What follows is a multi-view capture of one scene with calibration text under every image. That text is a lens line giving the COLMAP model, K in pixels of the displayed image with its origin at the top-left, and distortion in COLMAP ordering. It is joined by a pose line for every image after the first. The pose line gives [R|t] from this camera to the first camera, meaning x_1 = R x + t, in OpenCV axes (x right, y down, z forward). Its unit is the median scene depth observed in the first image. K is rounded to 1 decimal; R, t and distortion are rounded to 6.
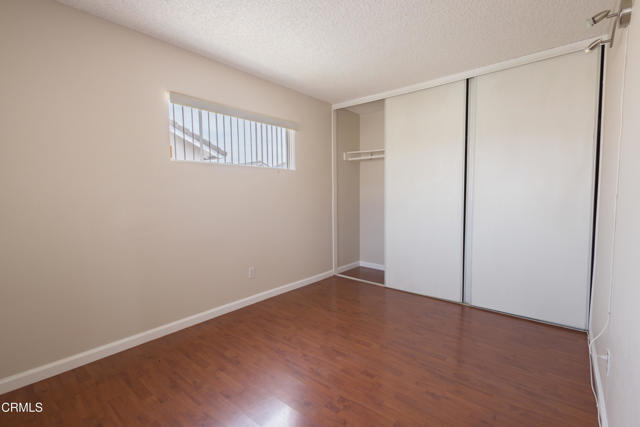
lens RADIAL K [[294.0, 0, 319.0], [0, 294.0, 213.6], [0, 0, 1]] dist [0.010928, -0.002617]
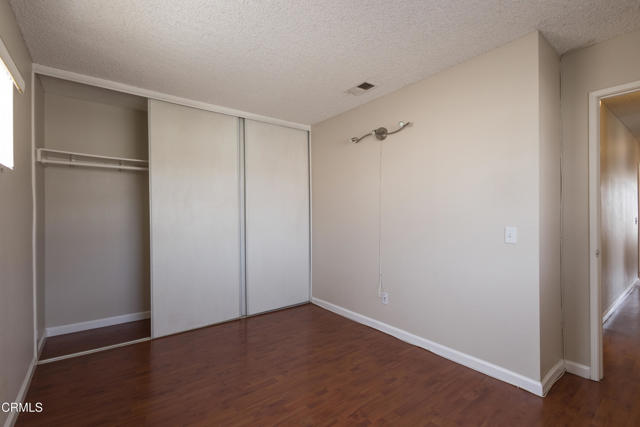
lens RADIAL K [[294.0, 0, 321.2], [0, 294.0, 213.8], [0, 0, 1]] dist [0.010928, -0.002617]
pose [[0.198569, 0.008471, 0.980050, -0.669156], [0.070788, 0.997227, -0.022962, -0.040657], [-0.977527, 0.073935, 0.197419, 0.595880]]
